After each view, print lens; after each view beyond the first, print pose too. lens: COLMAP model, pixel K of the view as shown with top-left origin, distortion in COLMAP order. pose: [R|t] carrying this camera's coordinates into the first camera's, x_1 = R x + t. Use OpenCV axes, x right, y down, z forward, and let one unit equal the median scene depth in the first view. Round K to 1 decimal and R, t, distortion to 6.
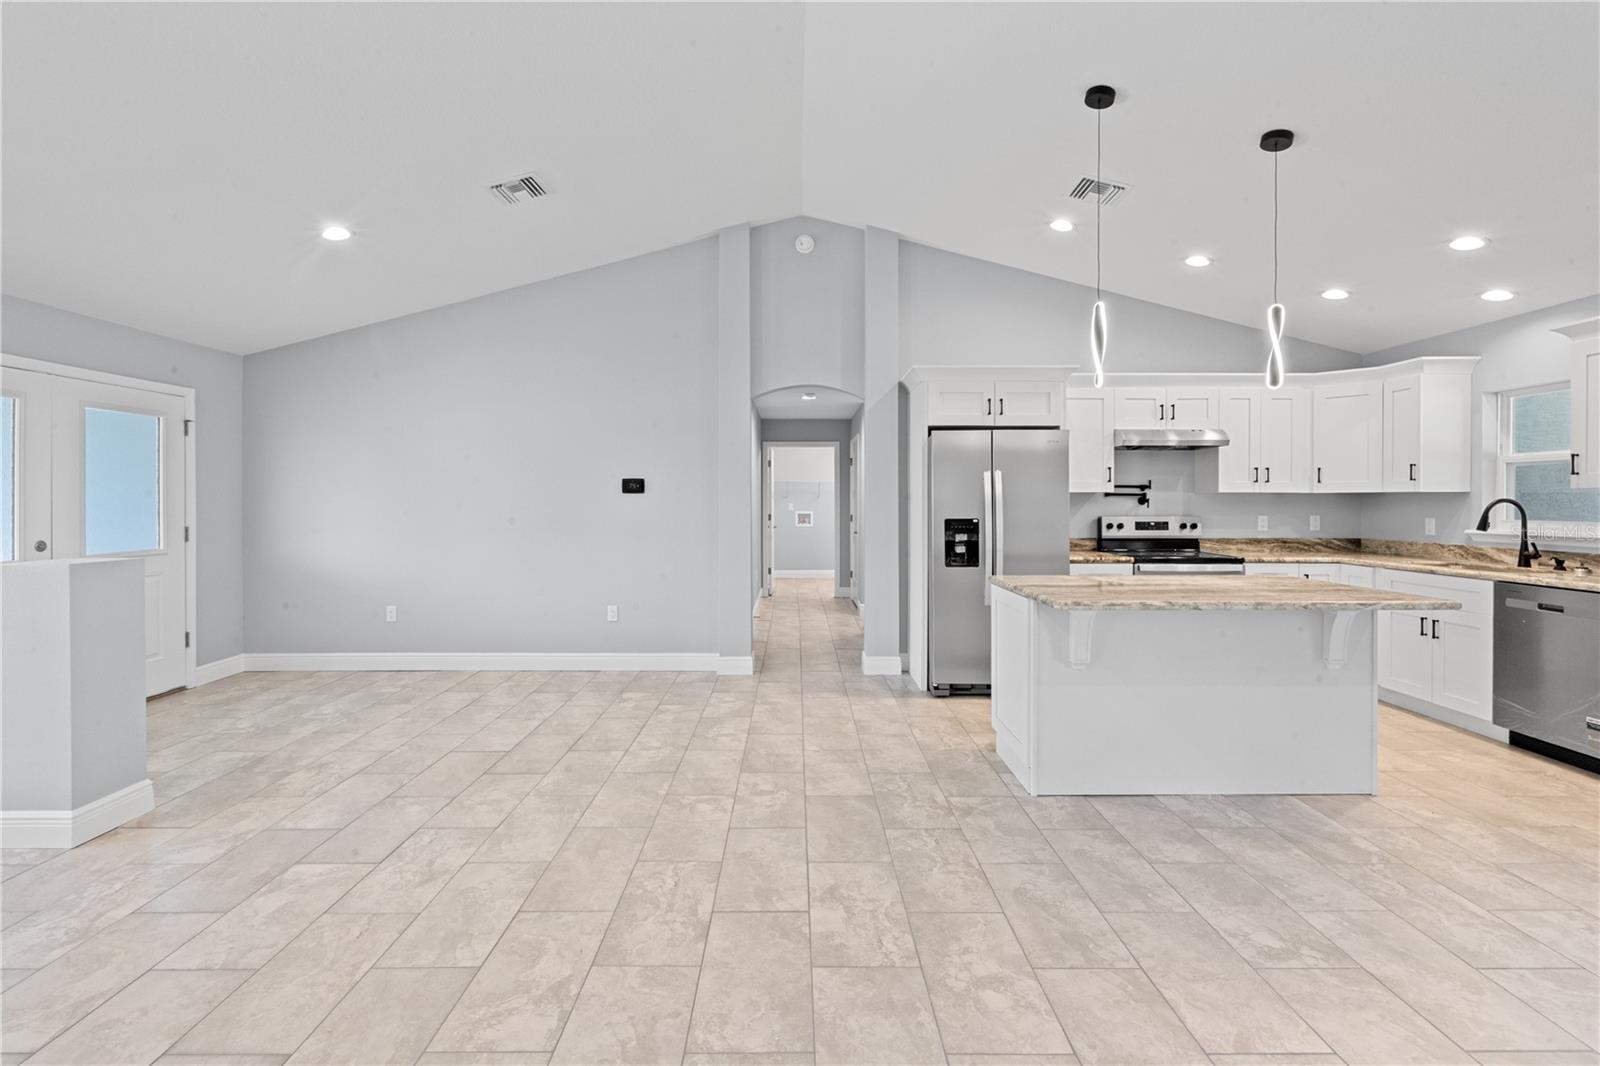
lens RADIAL K [[738.7, 0, 796.1], [0, 738.7, 508.5], [0, 0, 1]] dist [-0.001804, 0.001241]
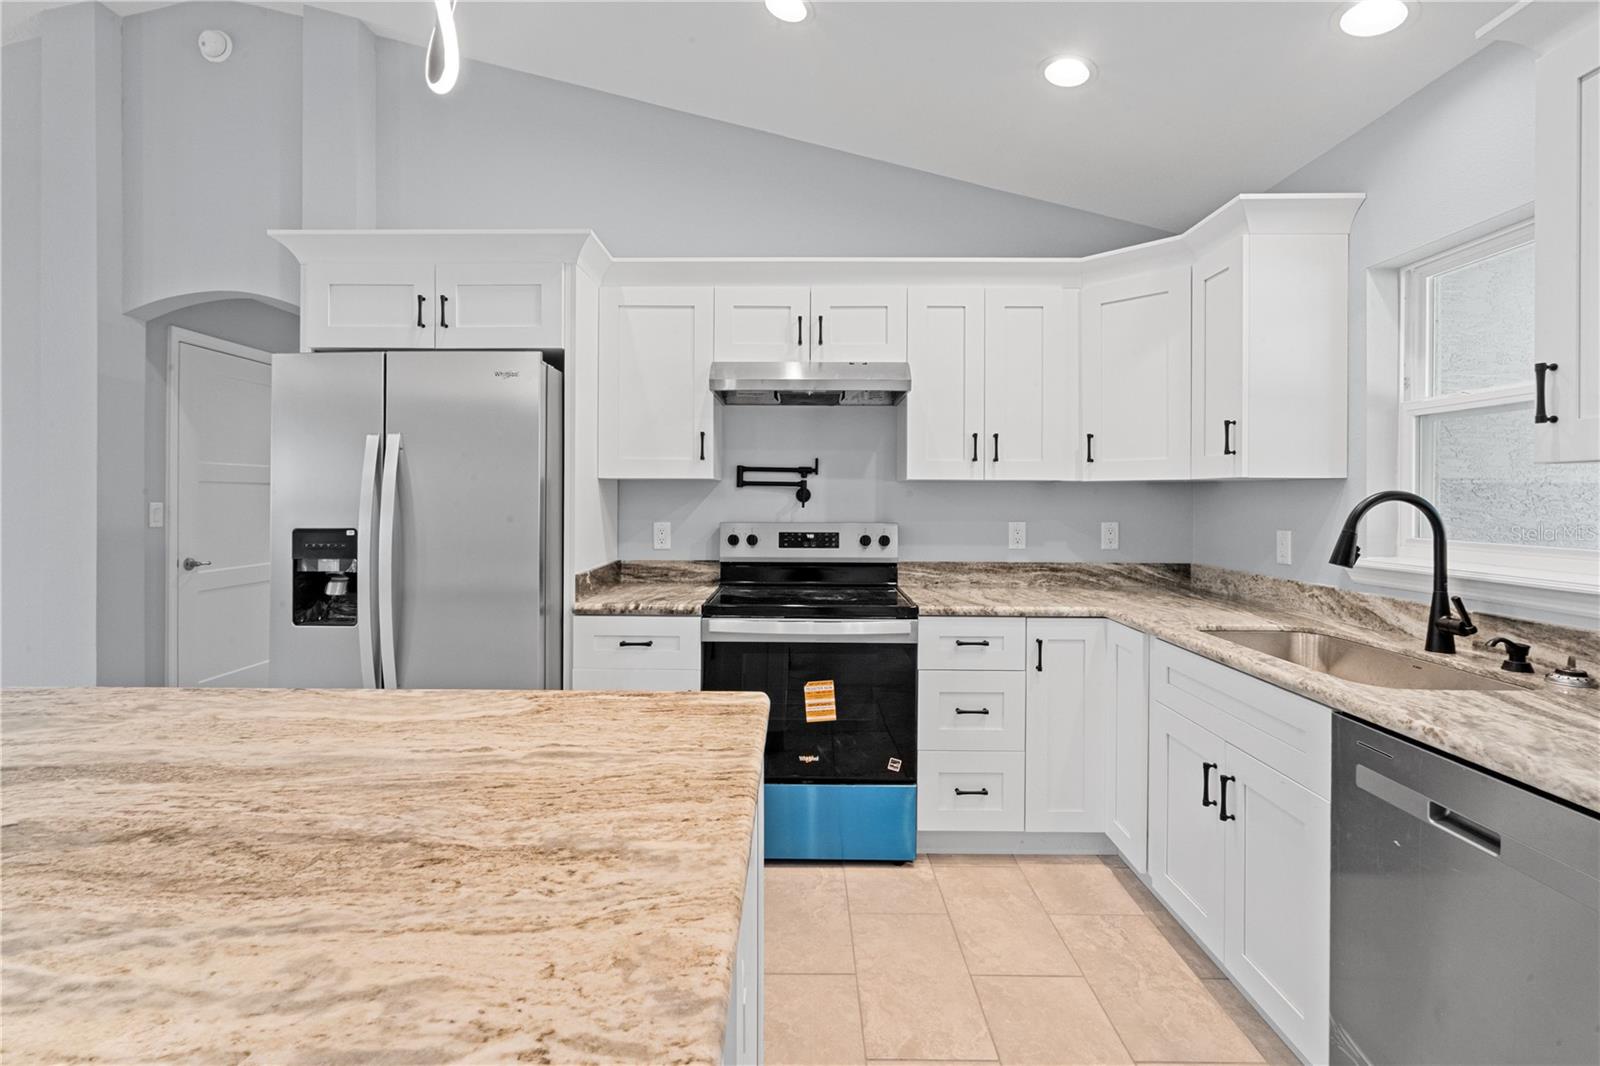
lens RADIAL K [[743.7, 0, 795.0], [0, 743.7, 497.3], [0, 0, 1]] dist [-0.000451, 0.000877]
pose [[0.999924, 0.004549, -0.011461, 0.556166], [-0.004664, 0.999938, -0.010102, -0.003549], [0.011414, 0.010155, 0.999883, 0.508541]]
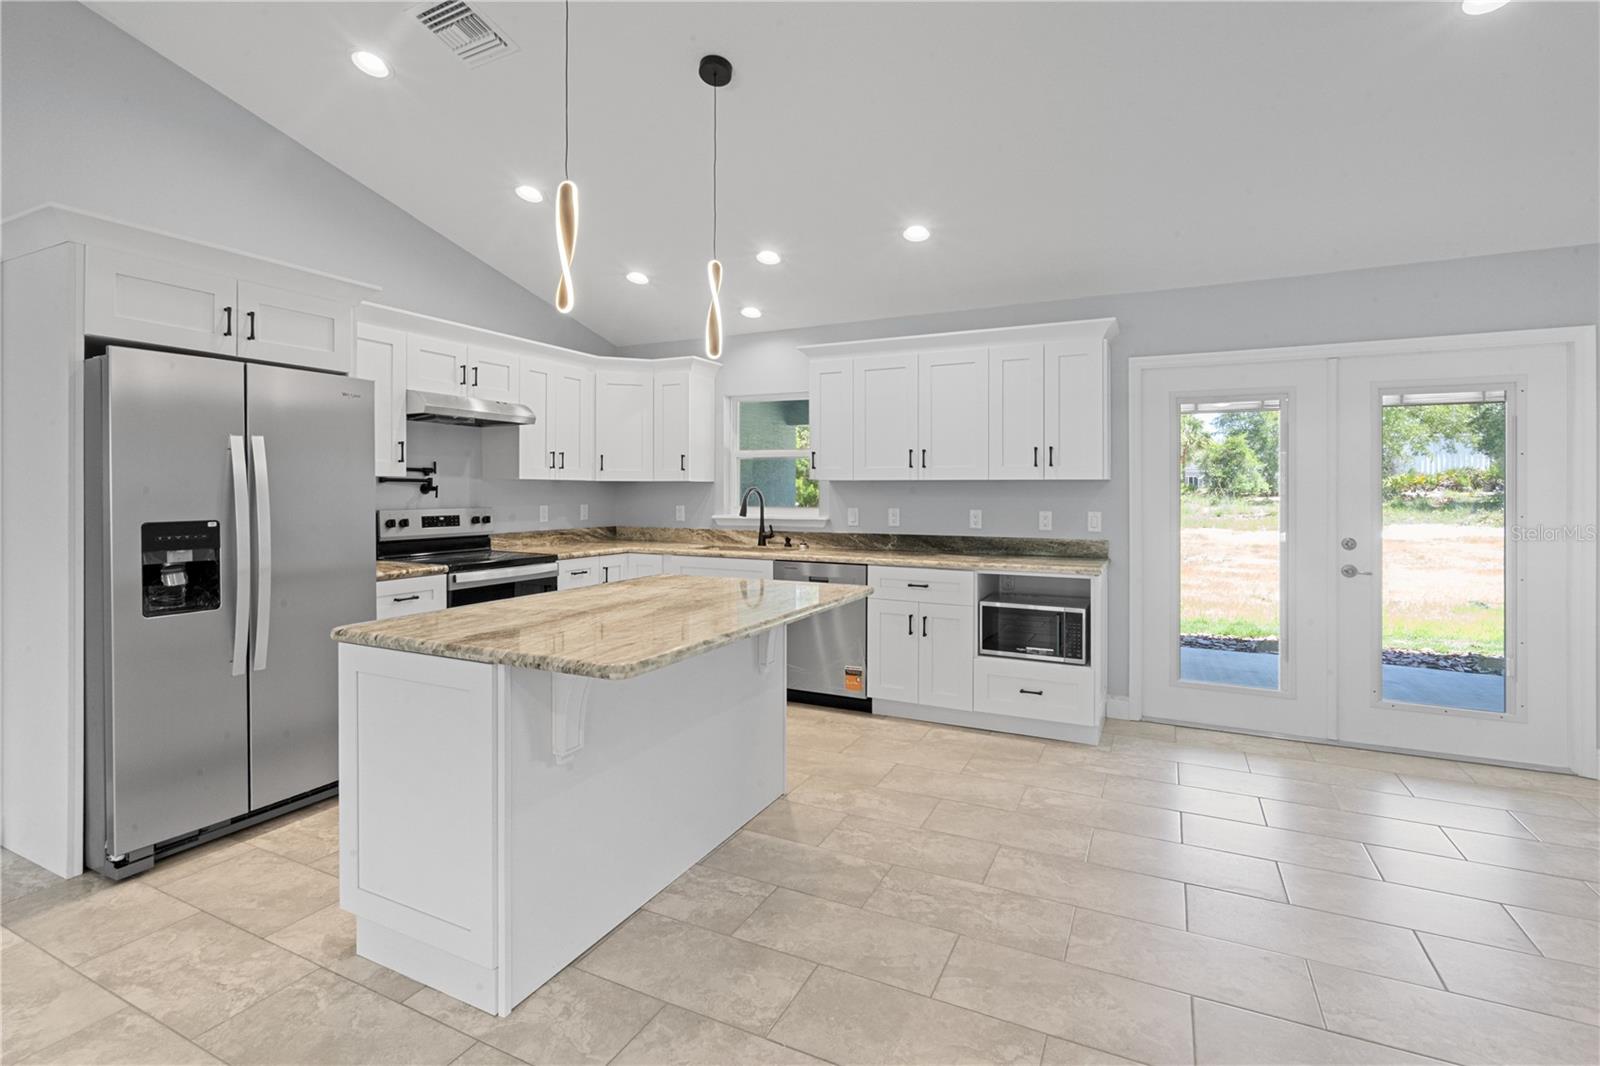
lens RADIAL K [[746.9, 0, 796.8], [0, 746.9, 488.4], [0, 0, 1]] dist [-0.002034, -0.000022]
pose [[0.443855, 0.004016, 0.896089, -0.060129], [0.006571, 0.999948, -0.007736, -0.002717], [-0.896074, 0.009321, 0.443806, 0.374709]]
